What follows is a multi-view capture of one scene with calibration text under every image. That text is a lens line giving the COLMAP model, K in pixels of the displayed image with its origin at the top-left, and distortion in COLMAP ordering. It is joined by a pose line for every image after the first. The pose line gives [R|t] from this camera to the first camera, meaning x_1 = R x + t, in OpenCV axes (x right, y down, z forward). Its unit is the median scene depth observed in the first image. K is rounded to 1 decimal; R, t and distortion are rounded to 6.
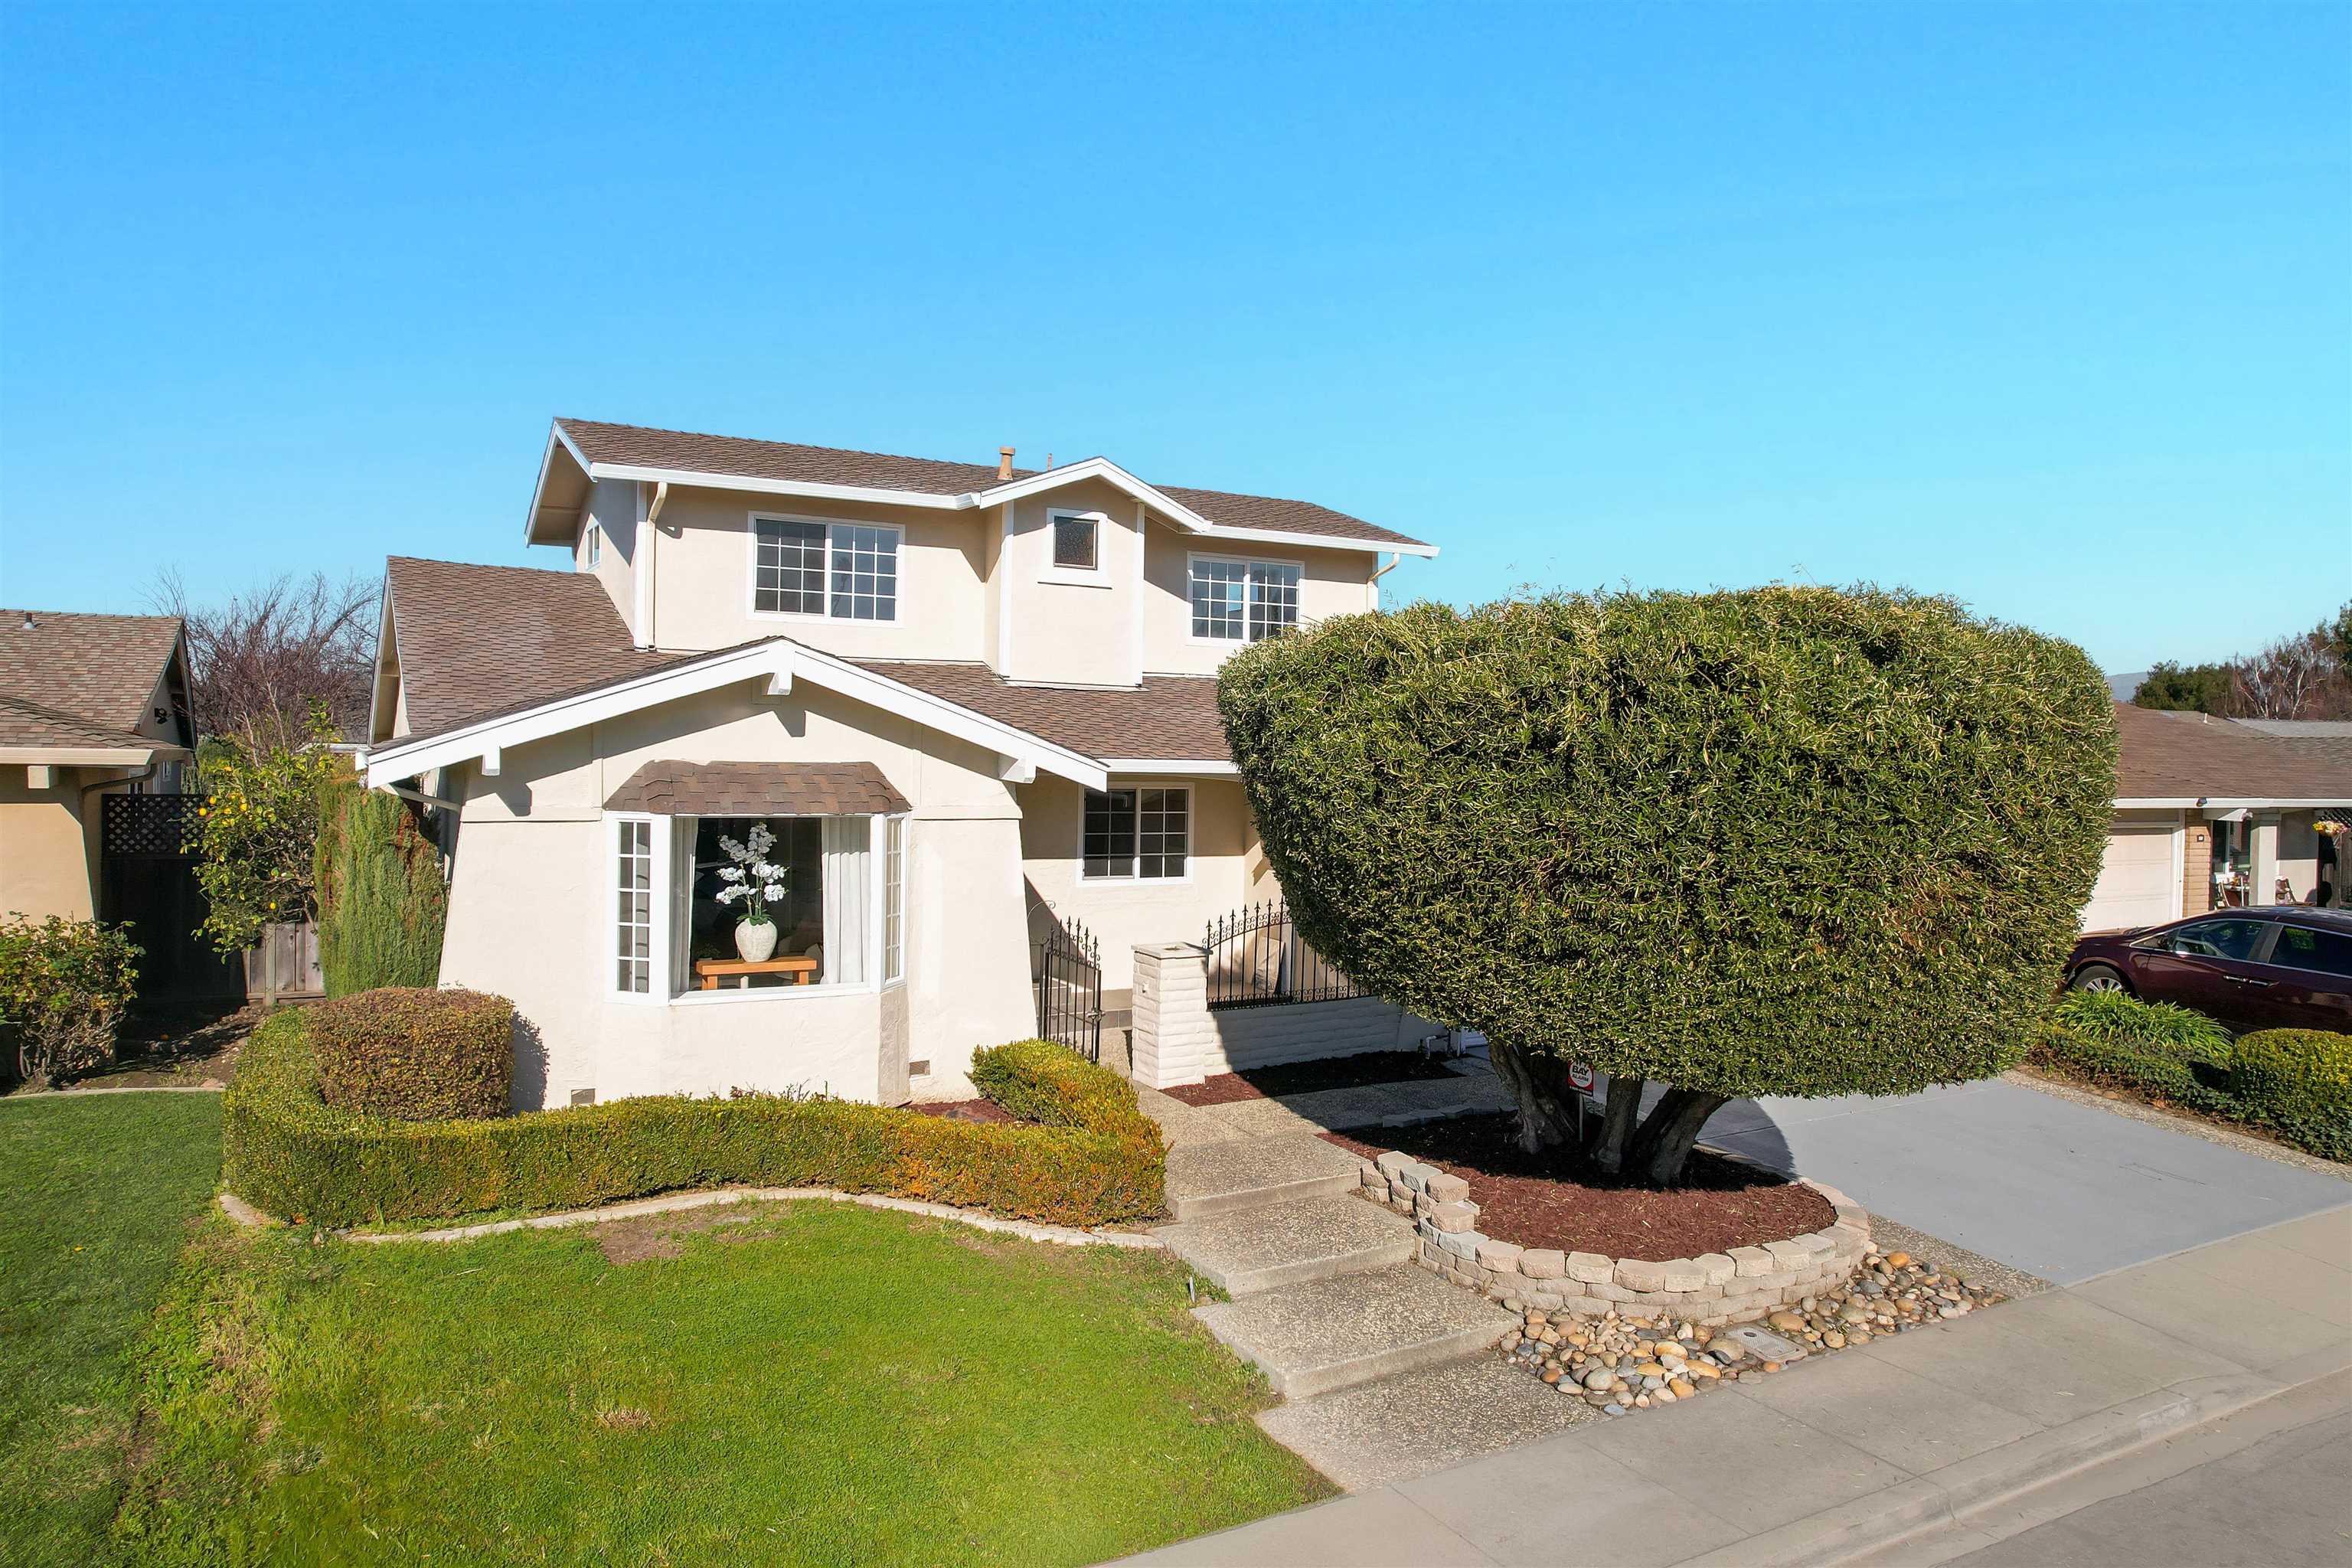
lens RADIAL K [[1531.3, 0, 1185.5], [0, 1531.3, 778.4], [0, 0, 1]] dist [-0.074414, 0.066814]
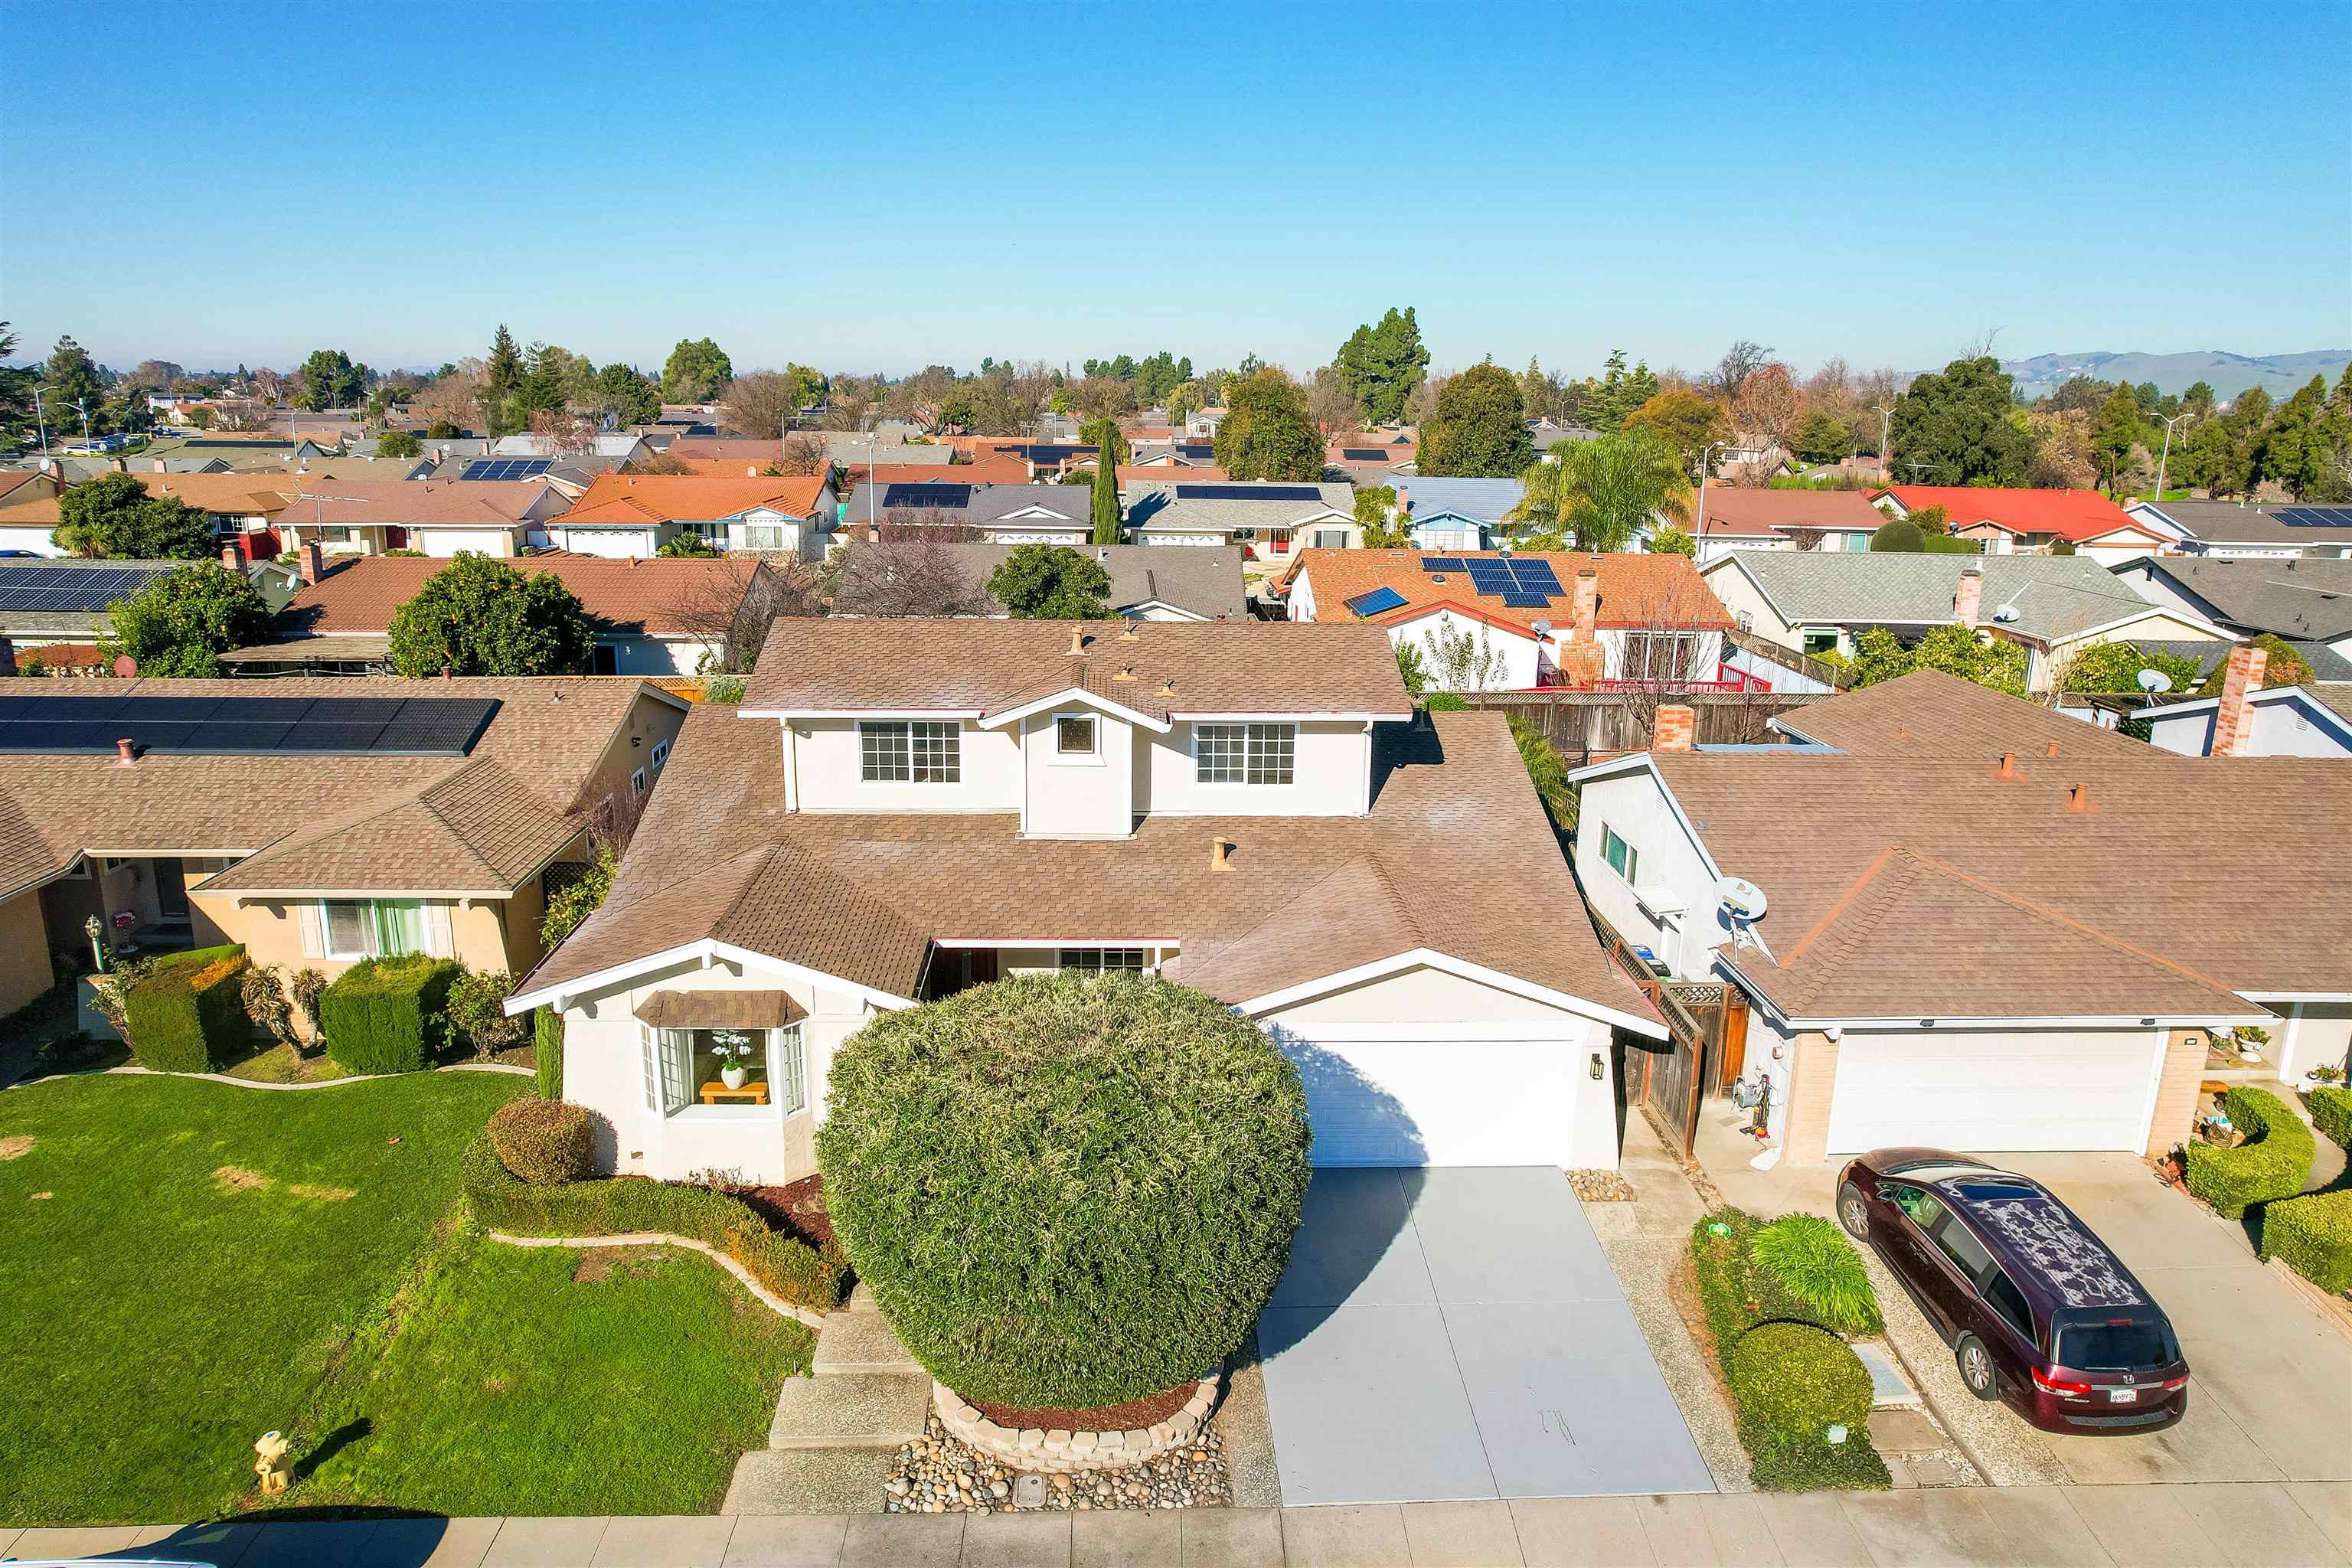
lens RADIAL K [[1531.3, 0, 1185.5], [0, 1531.3, 778.4], [0, 0, 1]] dist [-0.074414, 0.066814]
pose [[0.888846, 0.111874, -0.444338, 0.935985], [-0.007781, 0.973281, 0.229485, -0.643692], [0.458139, -0.200519, 0.865968, -0.222038]]
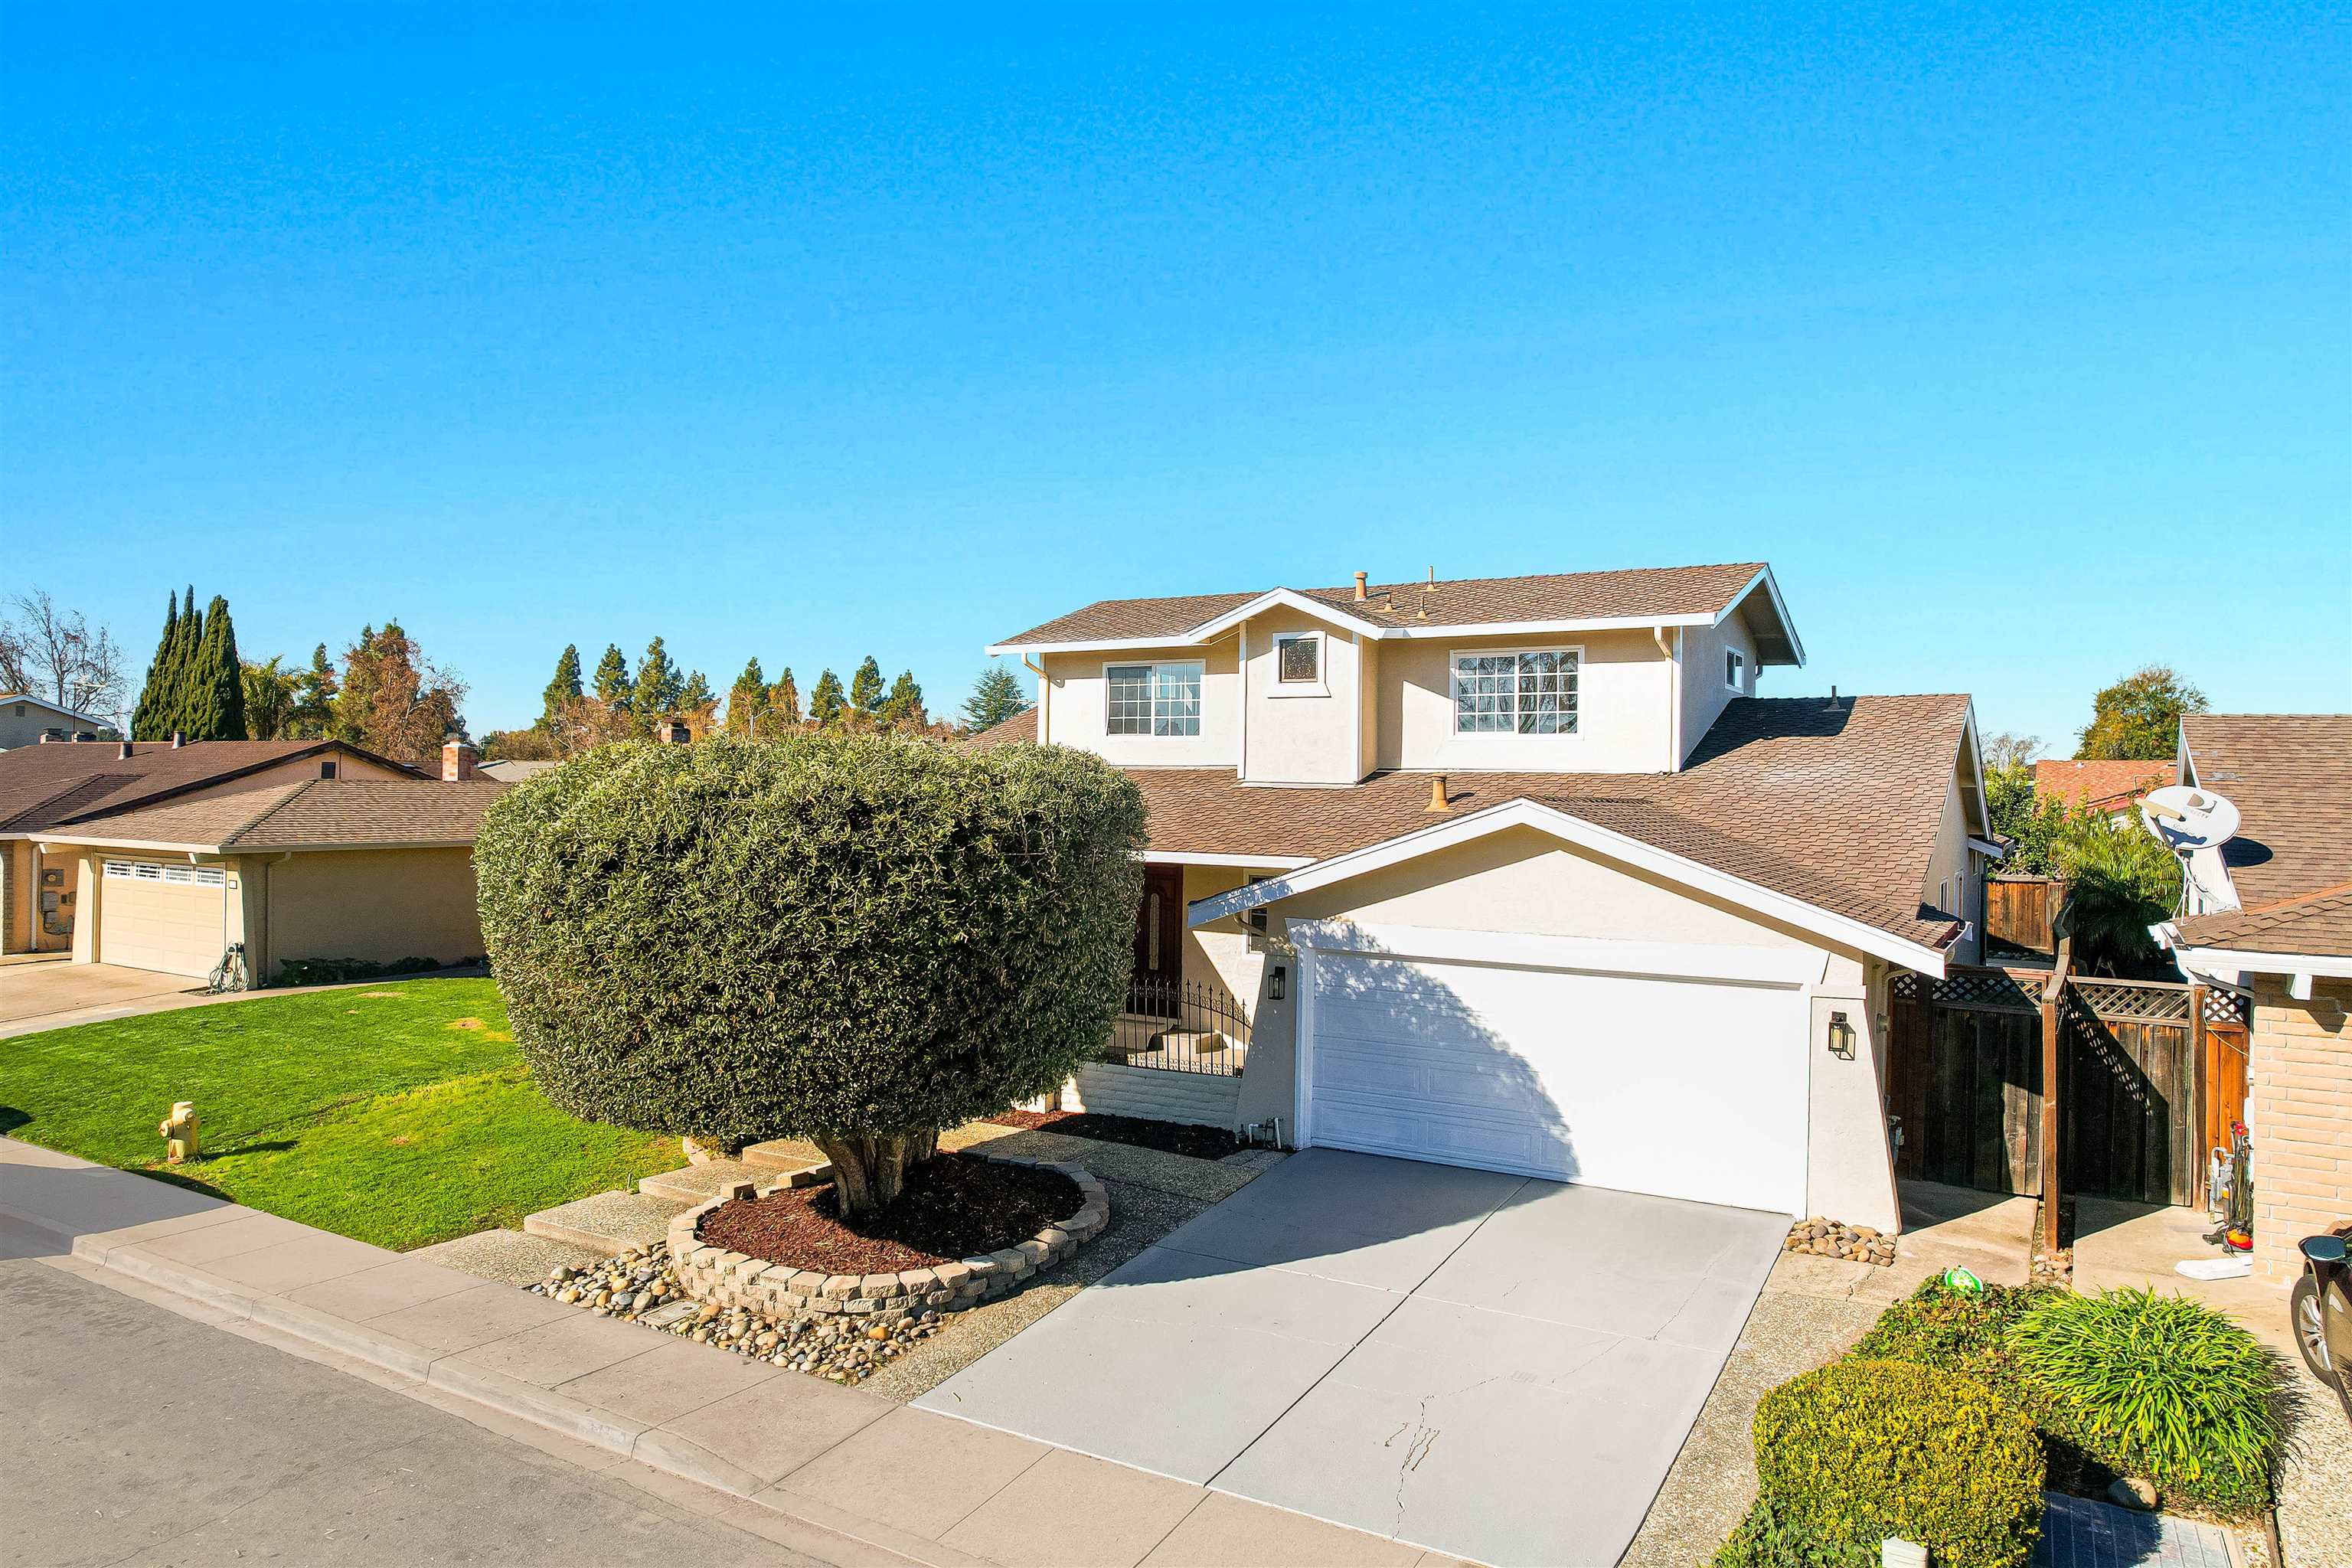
lens RADIAL K [[1531.3, 0, 1185.5], [0, 1531.3, 778.4], [0, 0, 1]] dist [-0.074414, 0.066814]
pose [[0.487945, -0.014929, -0.872746, 1.321365], [-0.019097, 0.999432, -0.027773, -0.047987], [0.872665, 0.030219, 0.487383, 0.550316]]
